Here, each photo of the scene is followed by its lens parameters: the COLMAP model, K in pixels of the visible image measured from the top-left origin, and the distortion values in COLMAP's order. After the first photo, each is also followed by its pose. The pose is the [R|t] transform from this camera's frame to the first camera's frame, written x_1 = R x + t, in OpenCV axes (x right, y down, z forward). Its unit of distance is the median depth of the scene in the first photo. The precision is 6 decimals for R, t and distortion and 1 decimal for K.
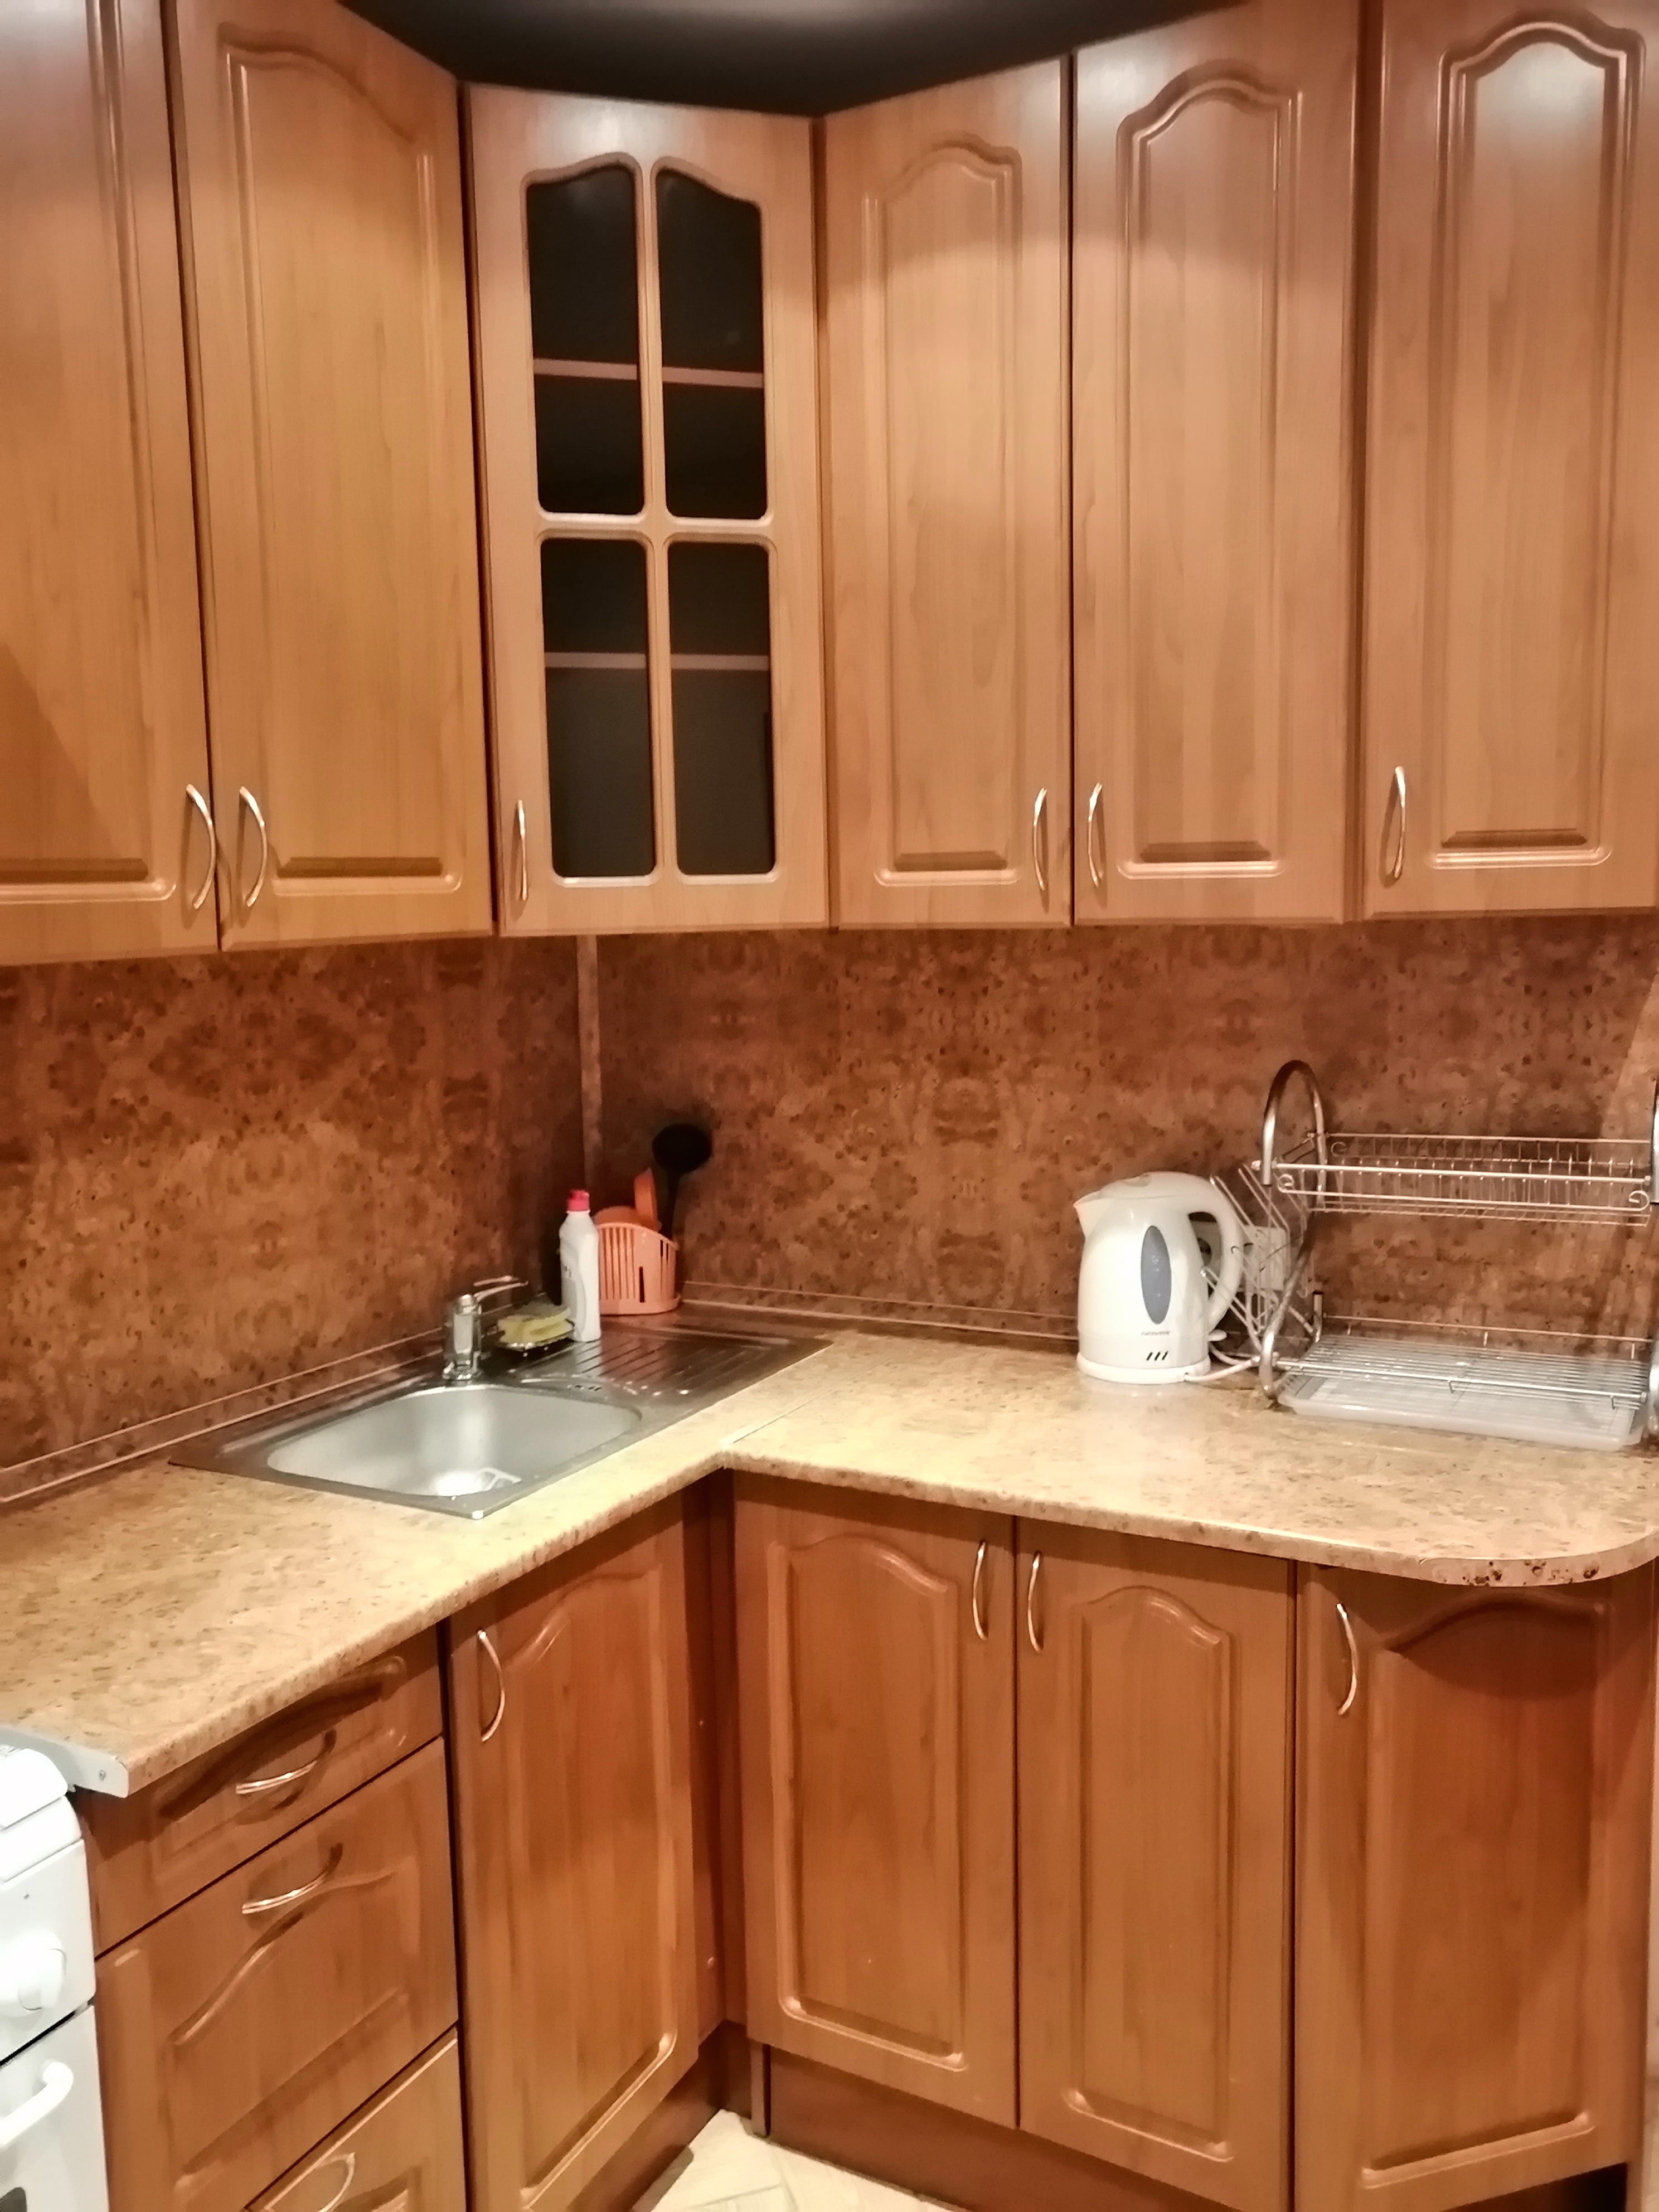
lens RADIAL K [[1740.1, 0, 819.2], [0, 1740.1, 1100.0], [0, 0, 1]] dist [-0.028218, 0.058945]
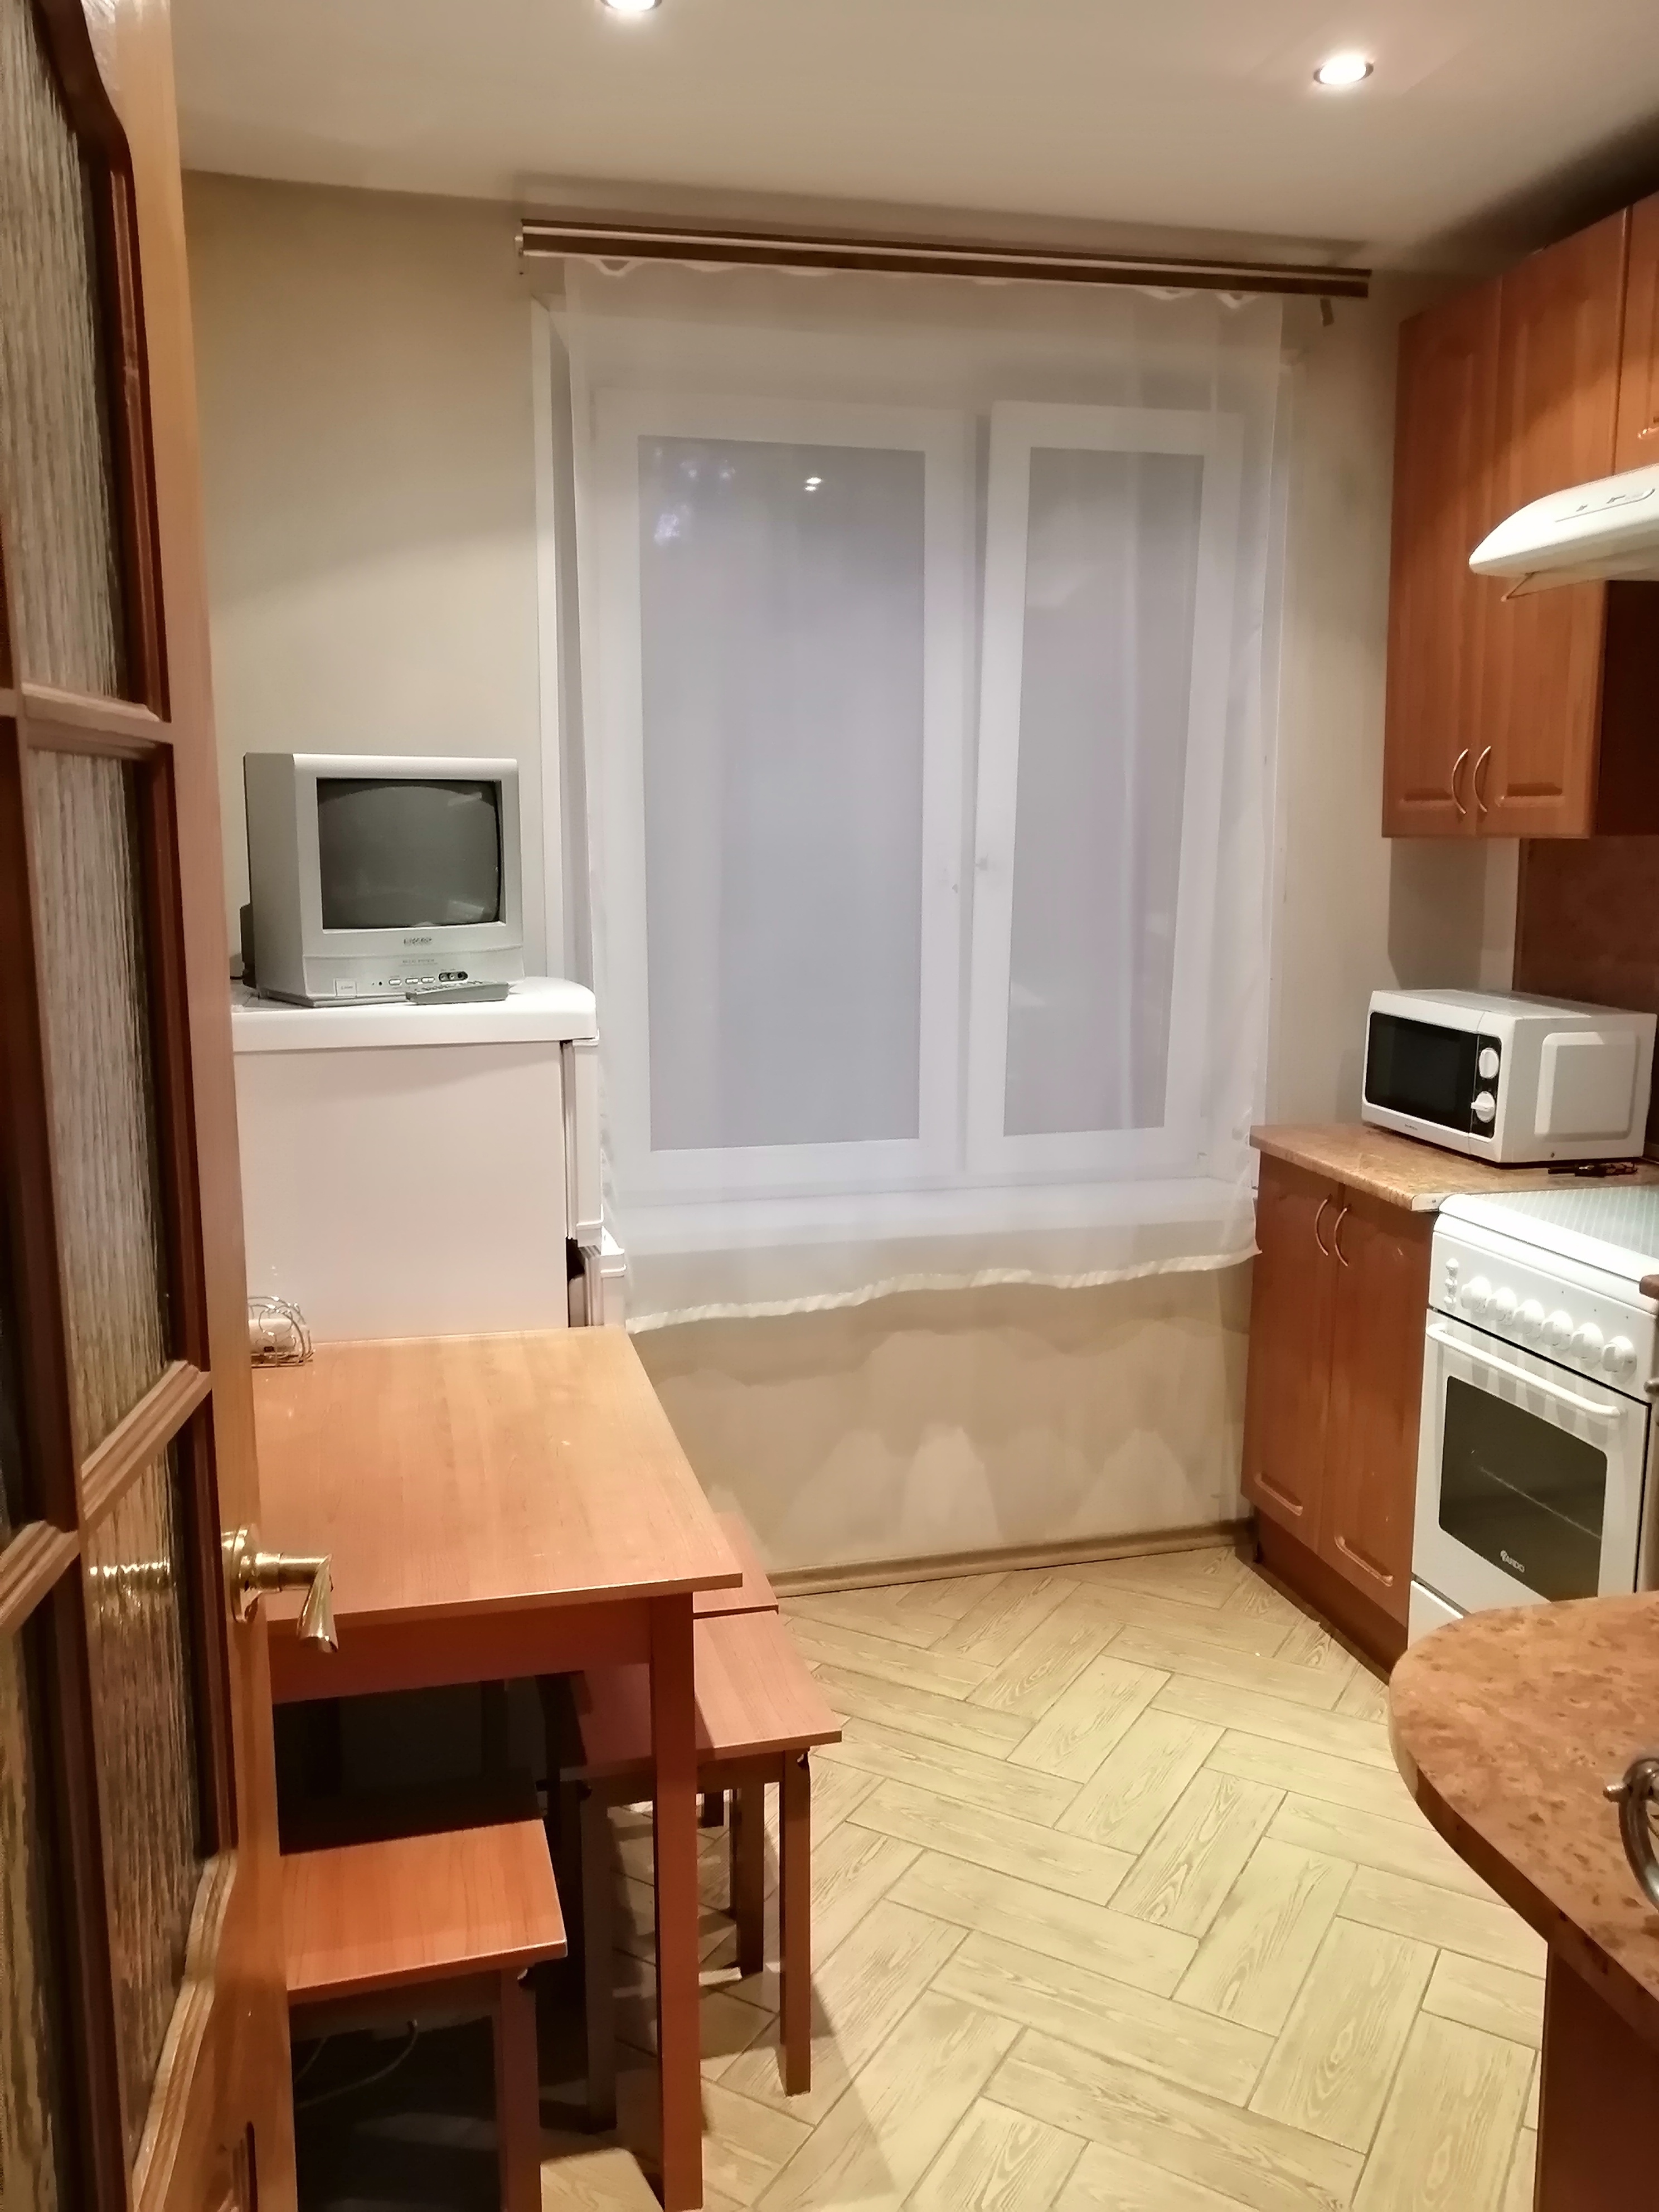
lens RADIAL K [[1740.1, 0, 838.9], [0, 1740.1, 1118.2], [0, 0, 1]] dist [-0.028218, 0.058945]
pose [[-0.739271, 0.134359, -0.659868, 0.958221], [-0.060285, 0.962755, 0.263571, -0.142029], [0.670704, 0.234630, -0.703637, 1.138927]]
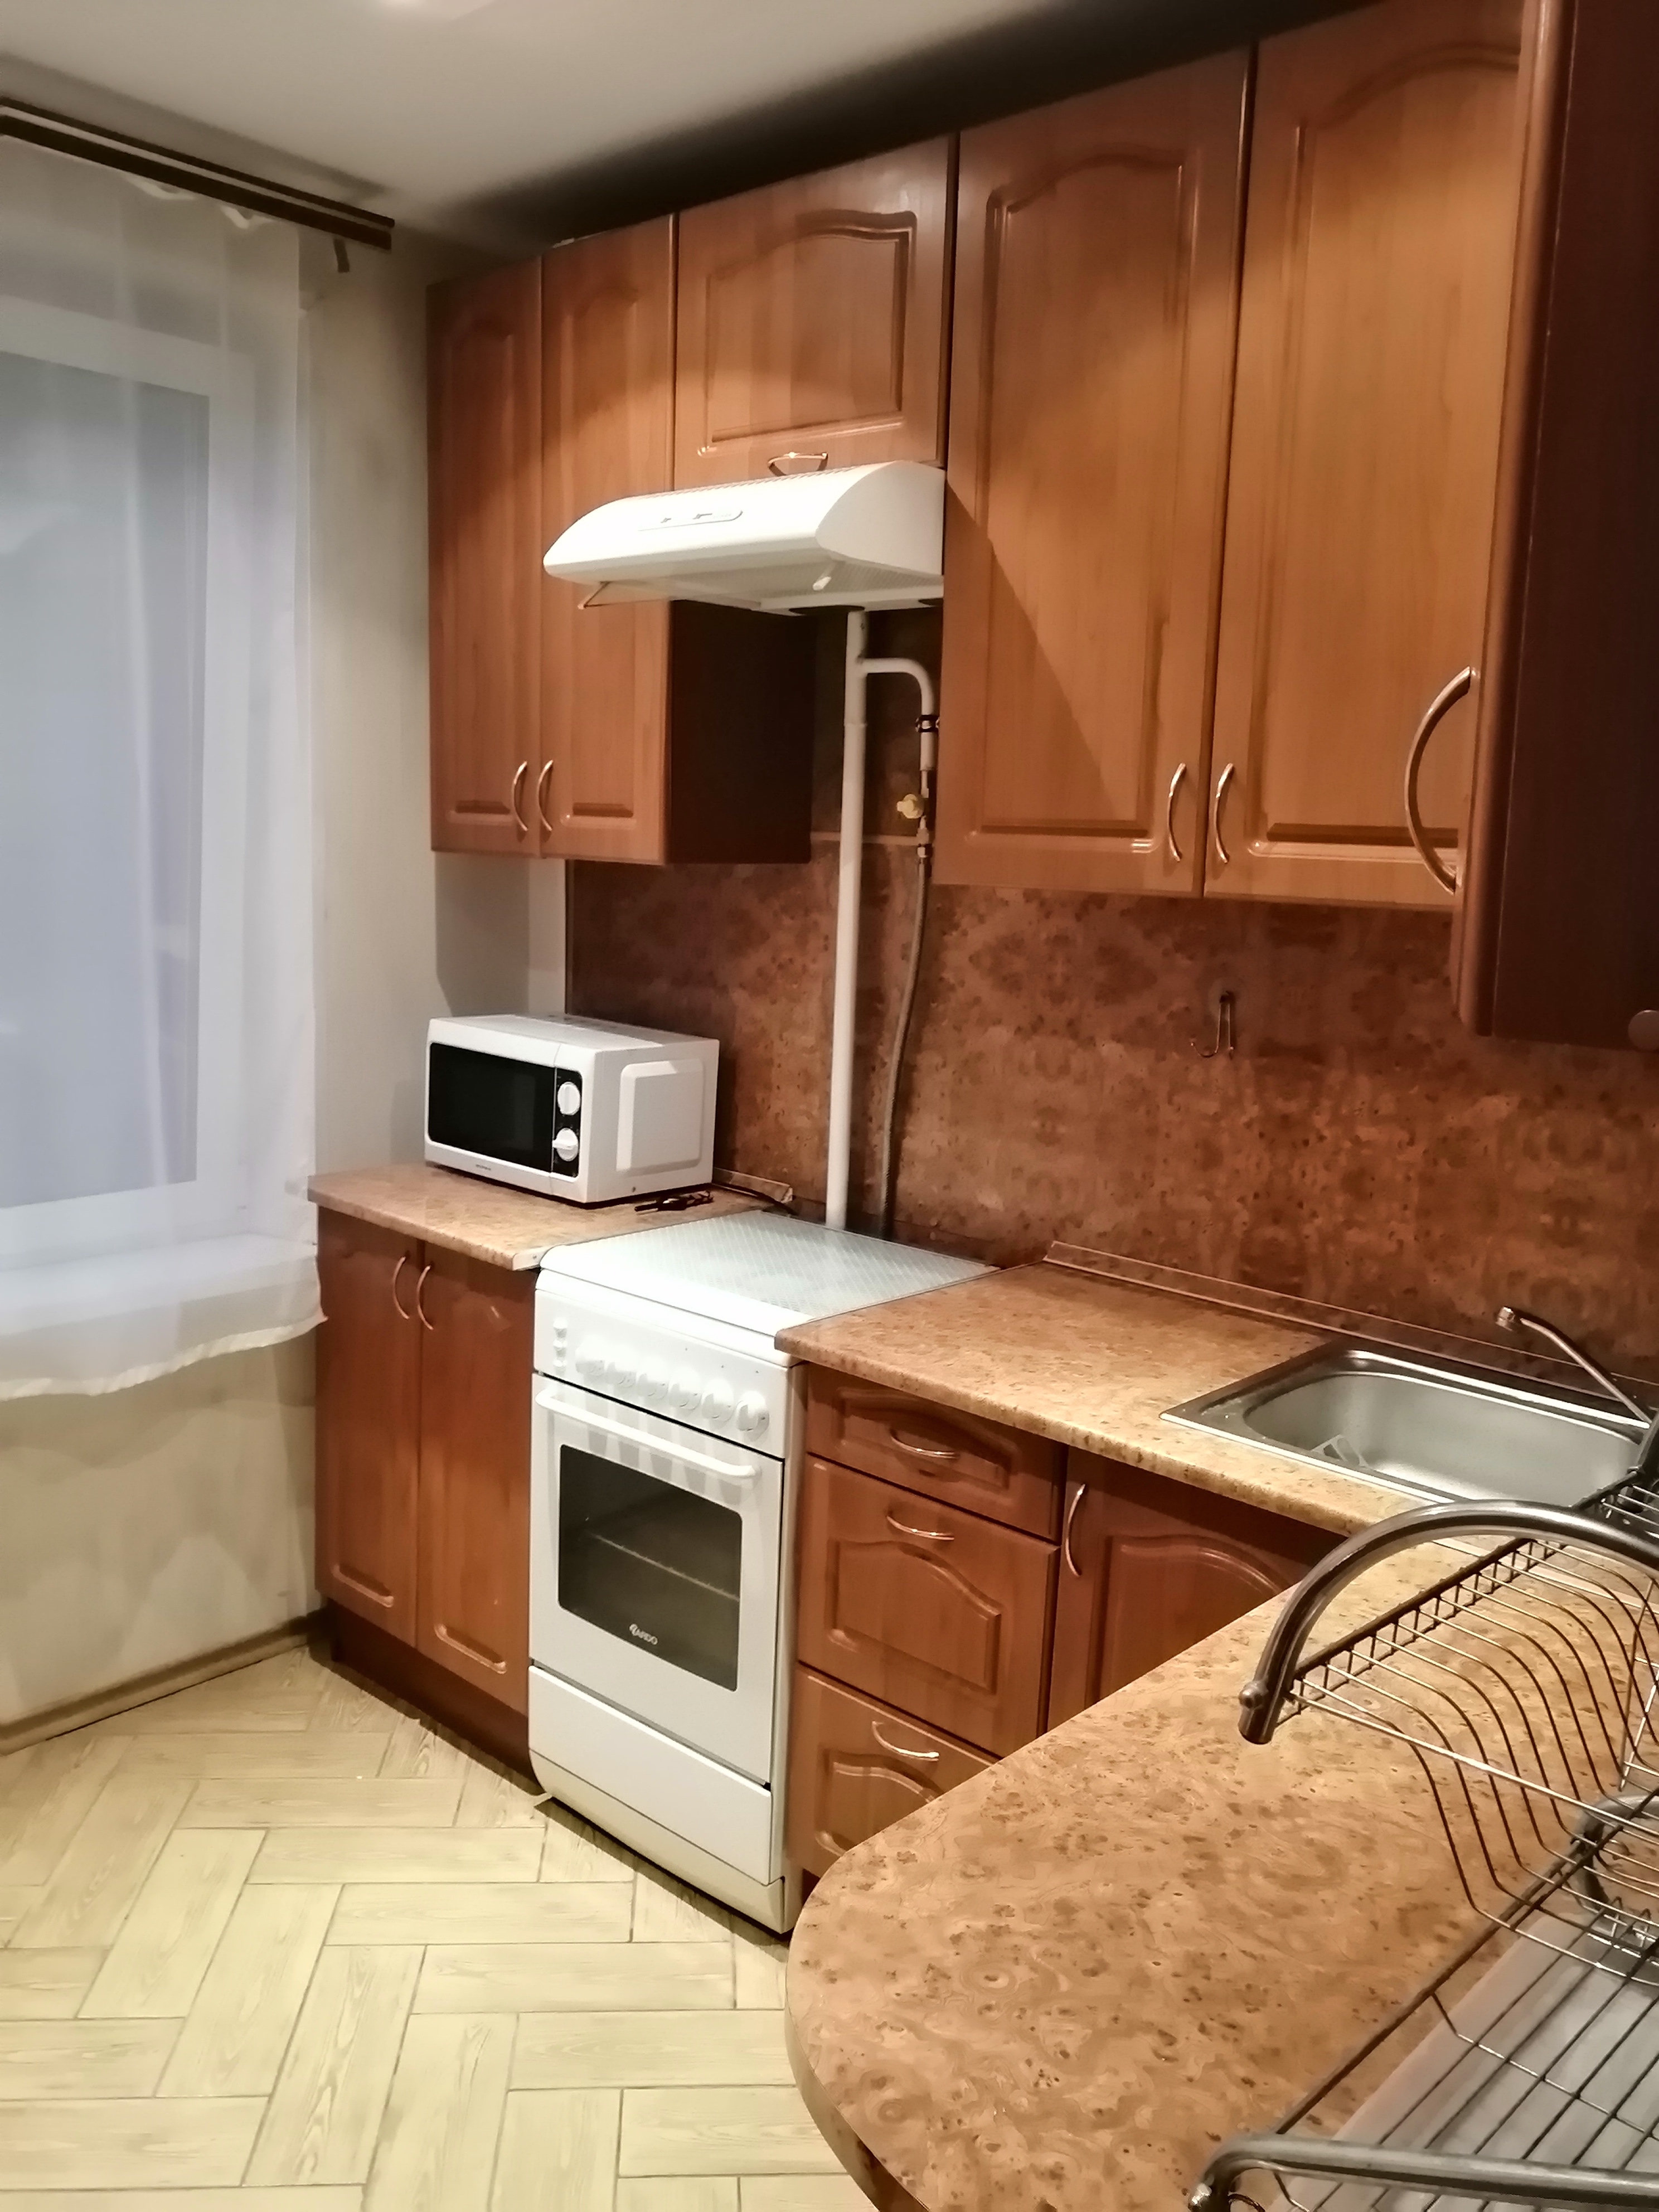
lens RADIAL K [[1740.1, 0, 818.7], [0, 1740.1, 1109.5], [0, 0, 1]] dist [-0.028218, 0.058945]
pose [[-0.244373, 0.172088, -0.954289, 0.840687], [-0.145441, 0.966489, 0.211533, -0.146774], [0.958712, 0.190485, -0.211155, 0.931616]]
